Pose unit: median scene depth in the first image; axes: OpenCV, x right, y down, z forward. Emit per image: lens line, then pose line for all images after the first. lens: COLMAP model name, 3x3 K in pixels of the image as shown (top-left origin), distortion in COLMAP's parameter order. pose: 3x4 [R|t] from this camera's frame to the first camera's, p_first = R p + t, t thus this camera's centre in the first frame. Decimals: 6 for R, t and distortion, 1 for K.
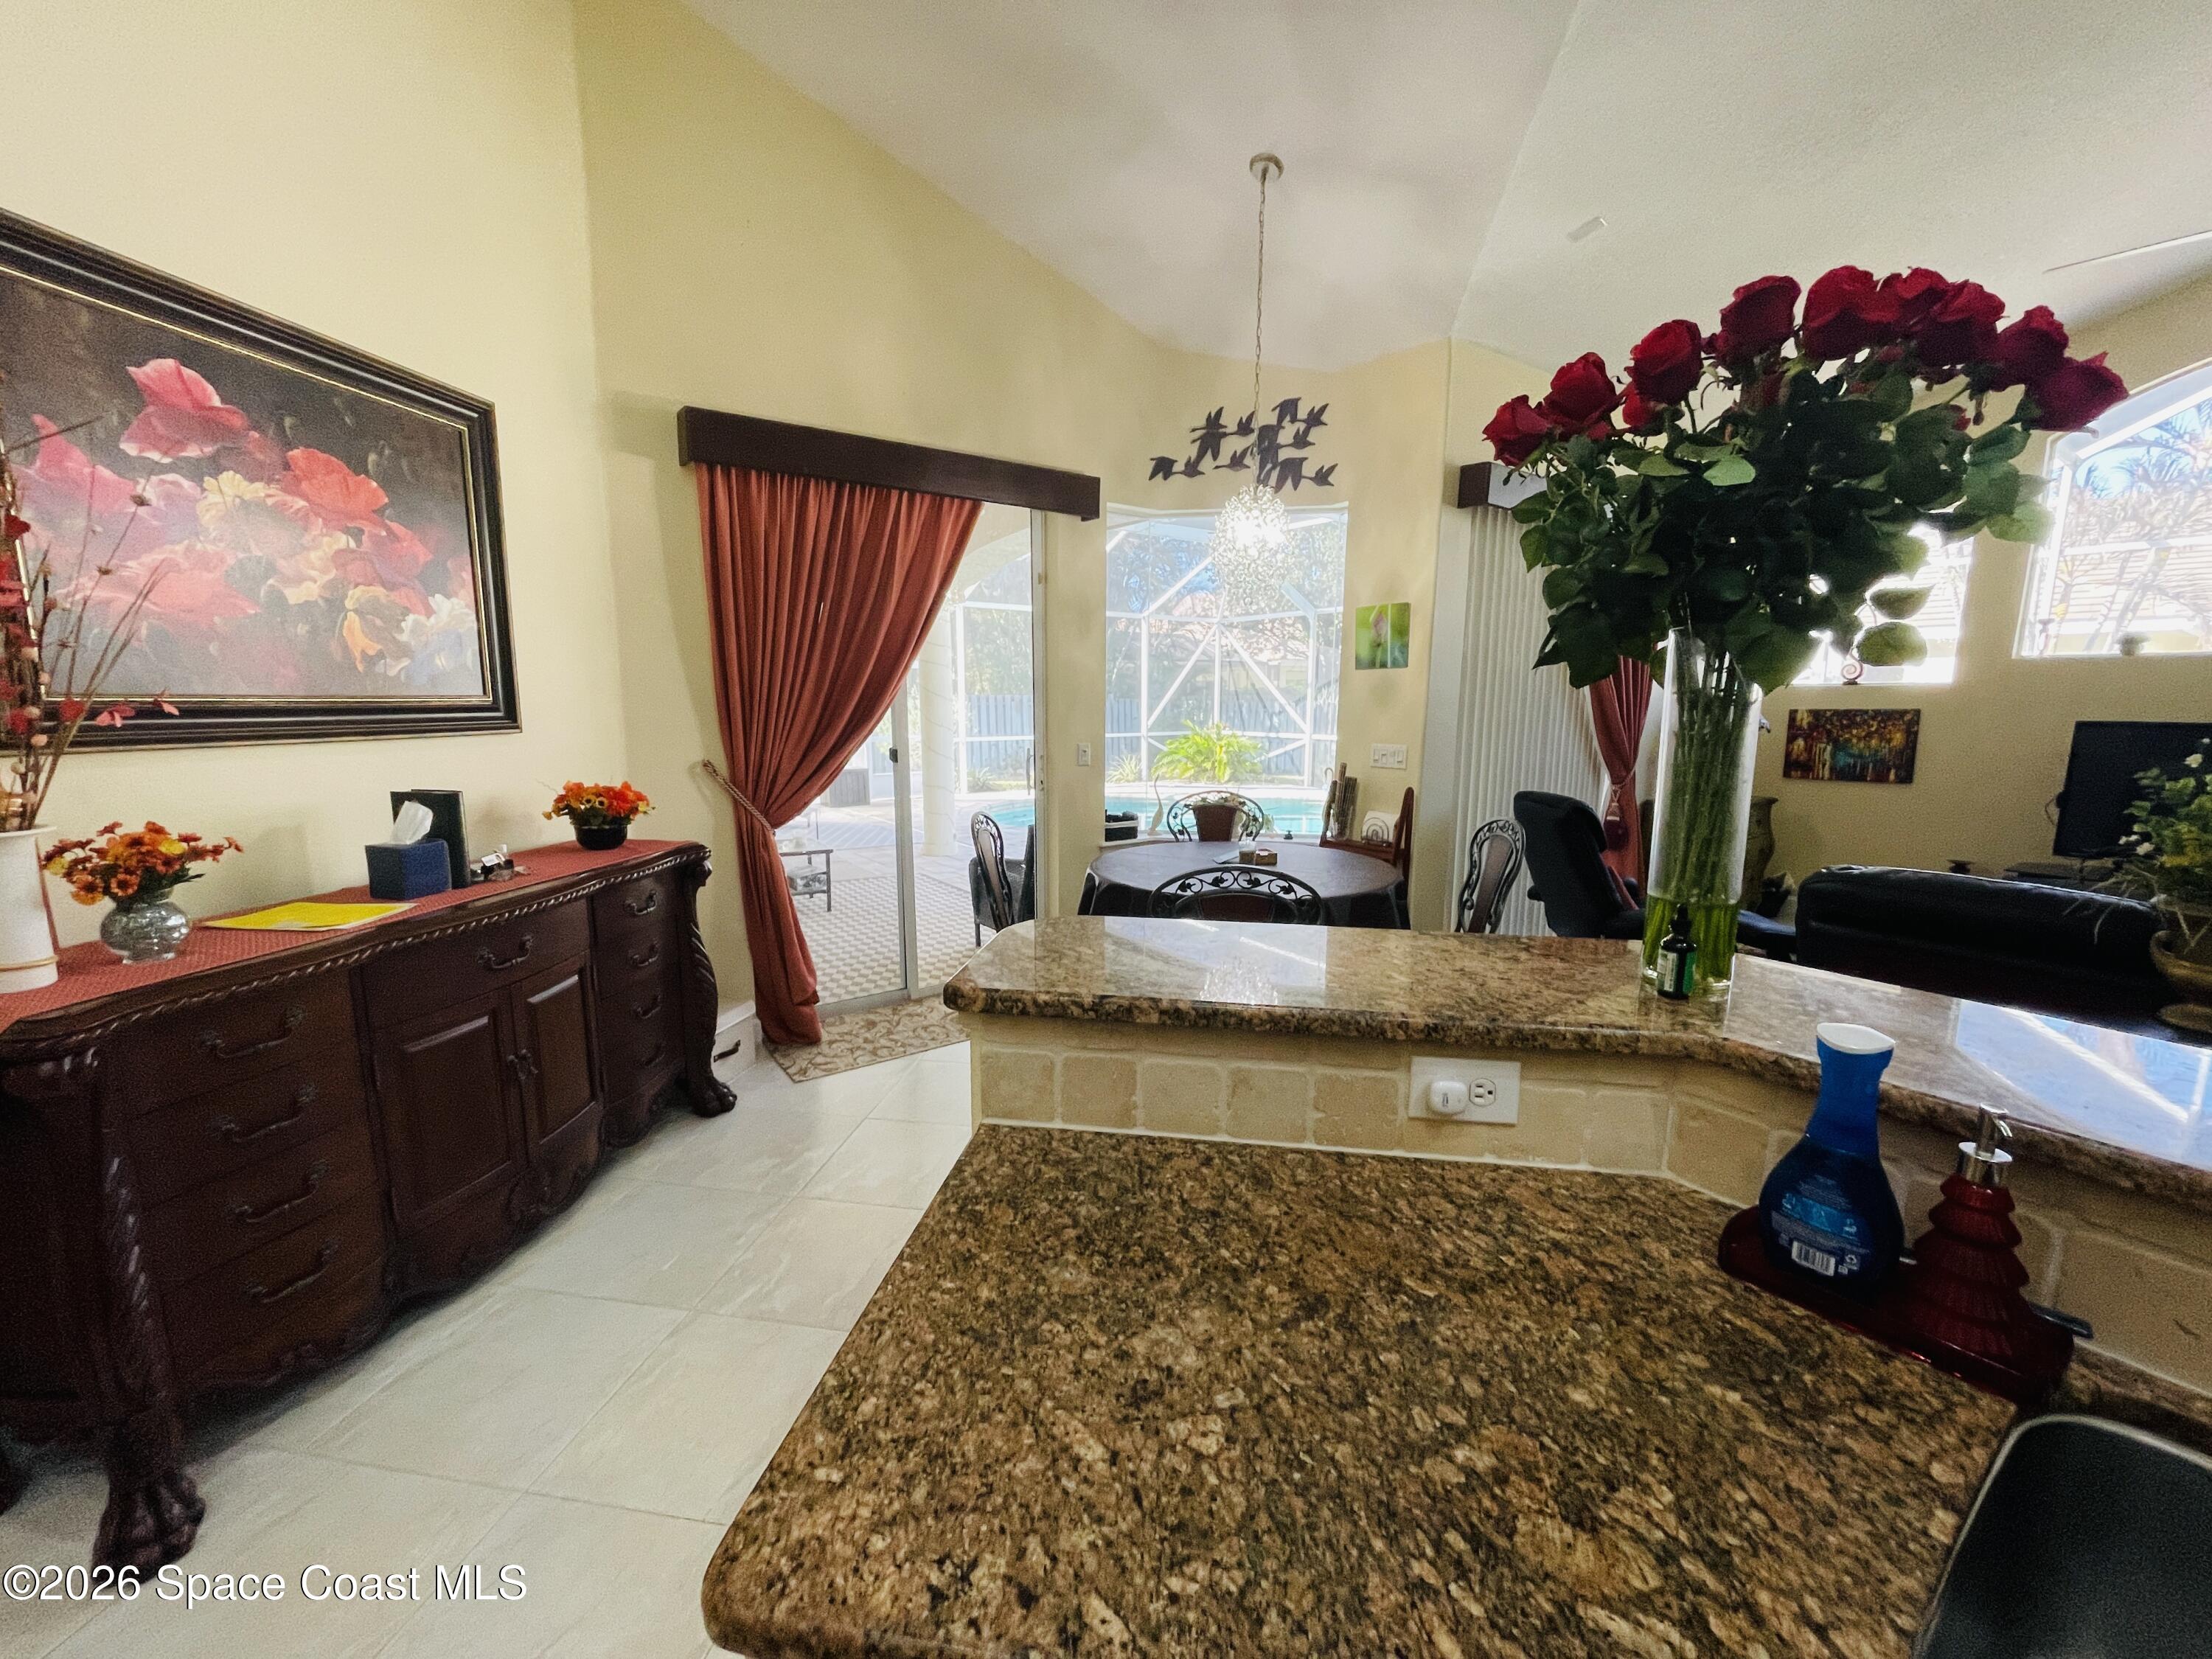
lens RADIAL K [[886.9, 0, 1097.1], [0, 886.9, 837.9], [0, 0, 1]] dist [-0.002088, 0.000175]
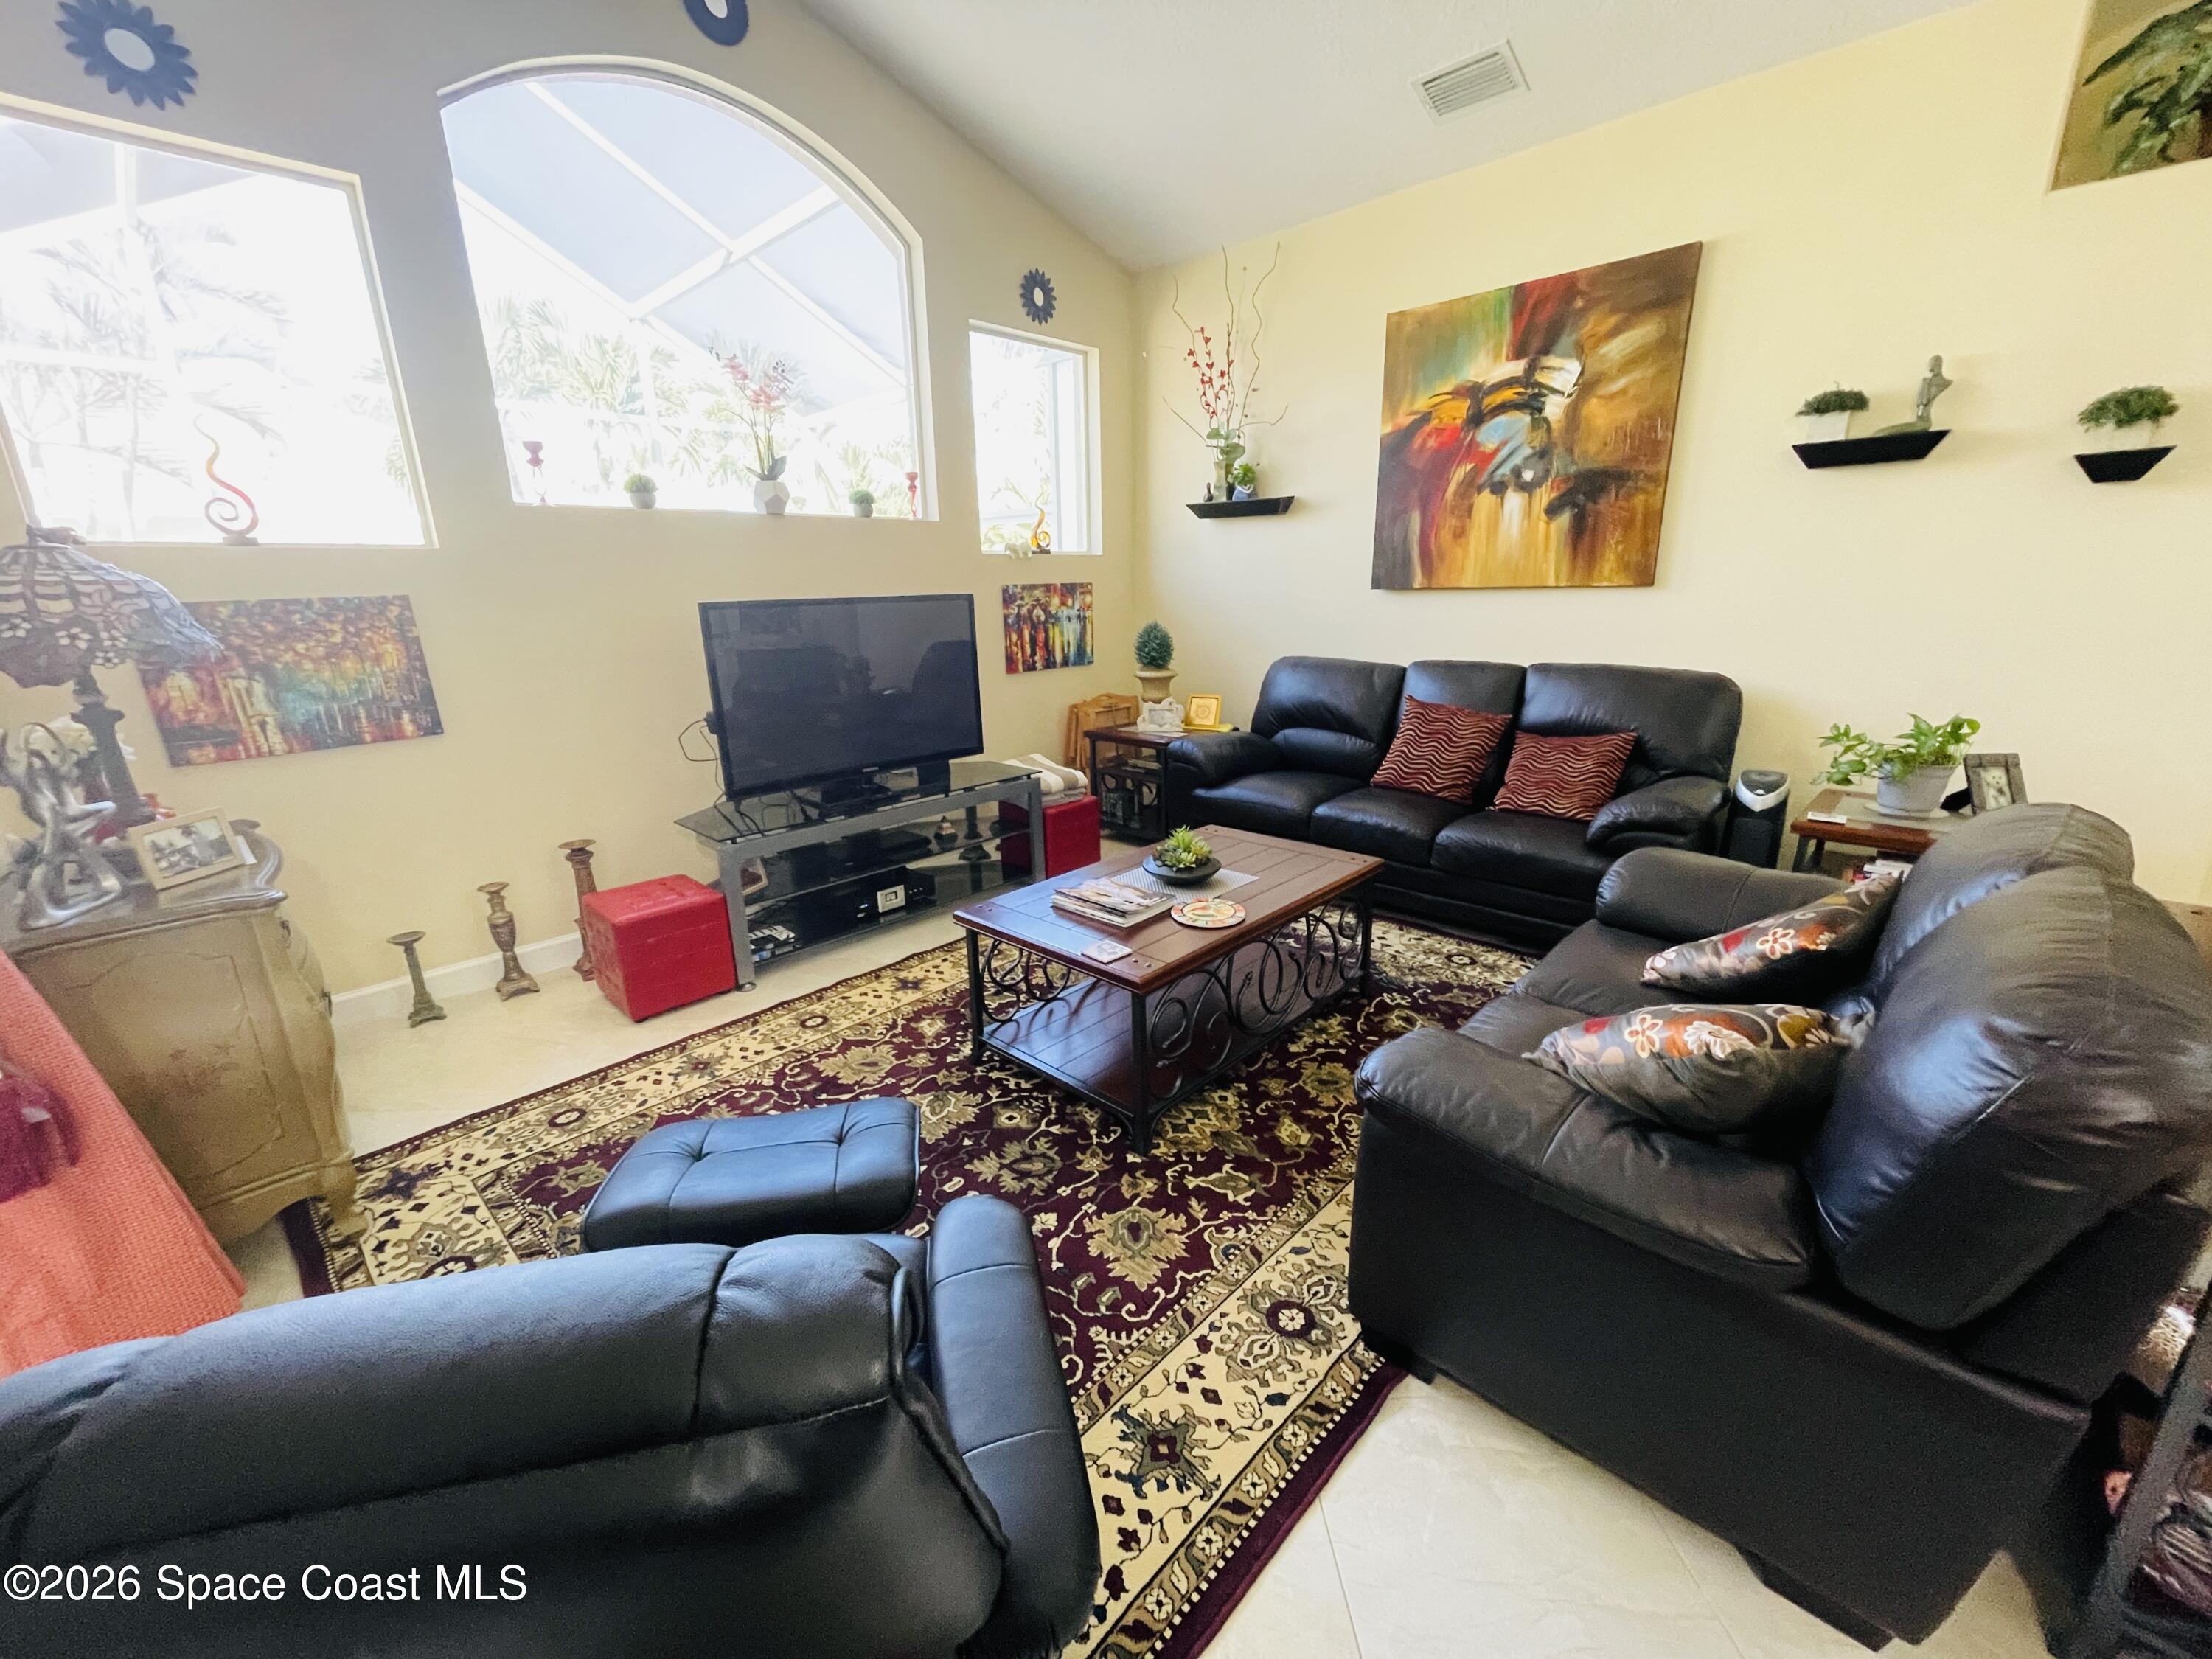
lens RADIAL K [[886.9, 0, 1097.1], [0, 886.9, 837.9], [0, 0, 1]] dist [-0.002088, 0.000175]
pose [[-0.183692, -0.272482, 0.944463, 0.385078], [0.174980, 0.936403, 0.304189, -0.121019], [-0.967284, 0.221139, -0.124331, 0.860254]]
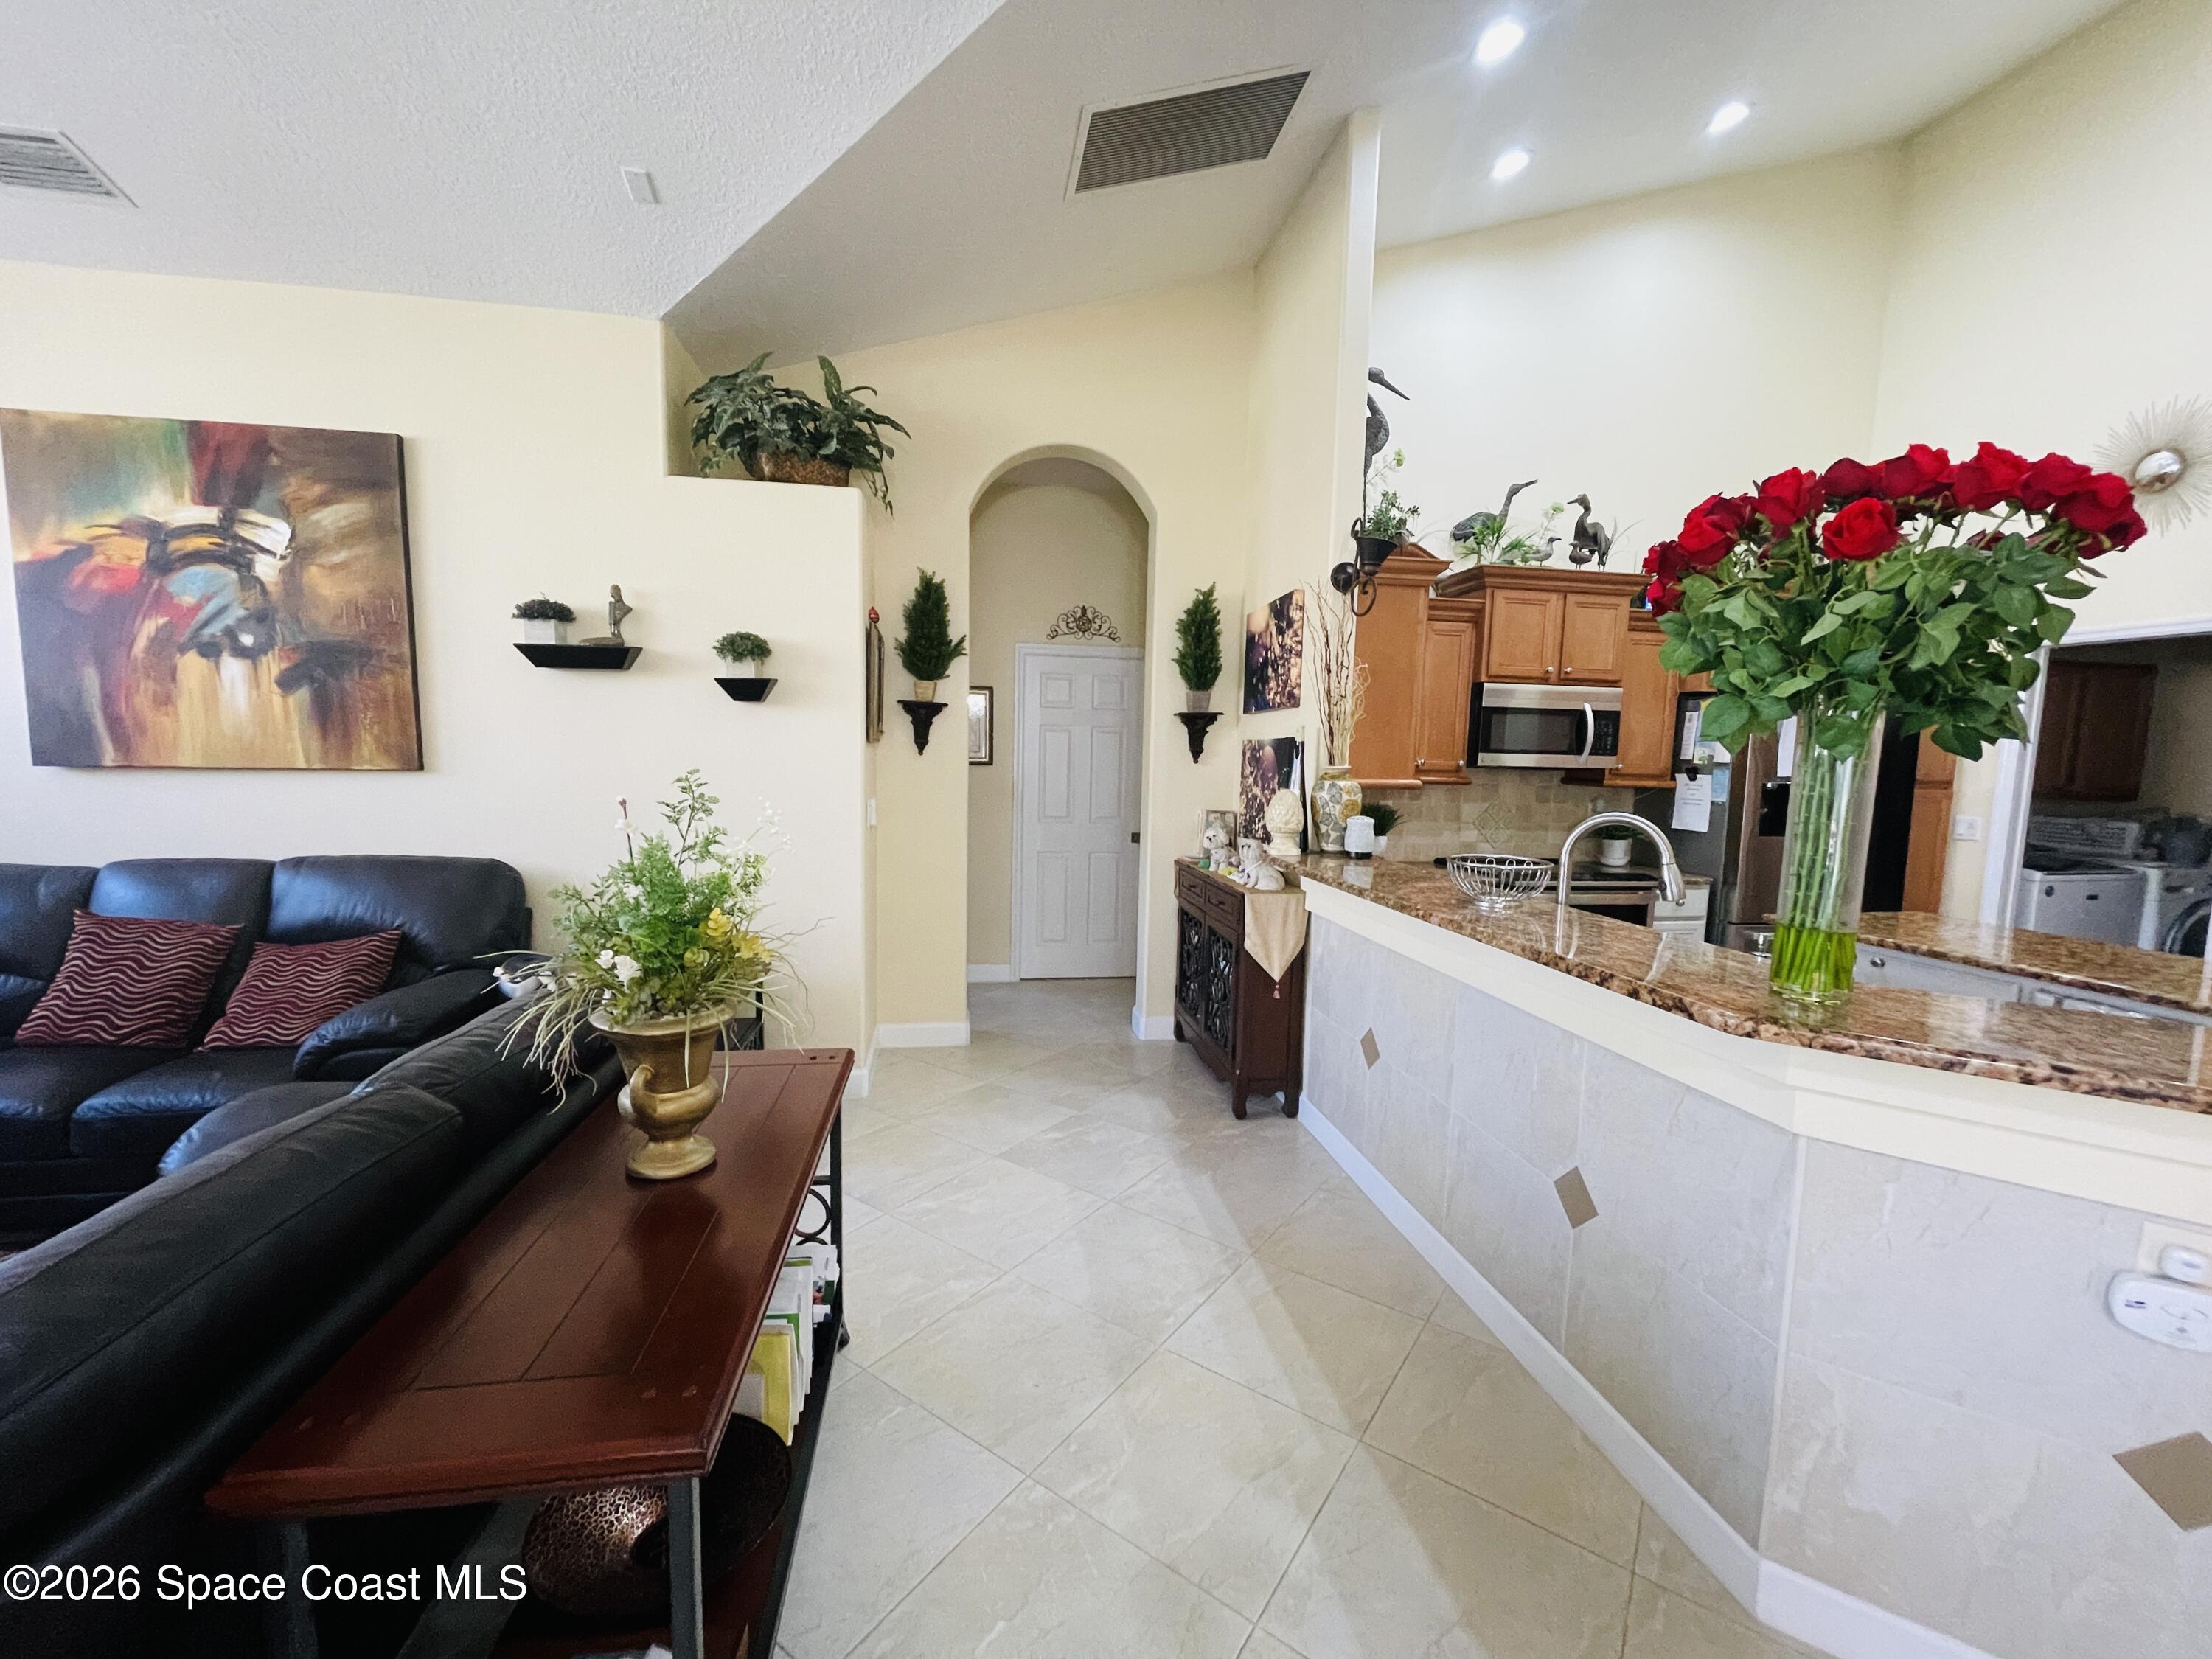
lens RADIAL K [[904.3, 0, 1102.9], [0, 904.3, 842.9], [0, 0, 1]] dist [-0.001069, -0.000490]
pose [[-0.896896, -0.067341, 0.437085, 0.258319], [0.045965, 0.968791, 0.243580, -0.102579], [-0.439847, 0.238557, -0.865809, 0.643378]]
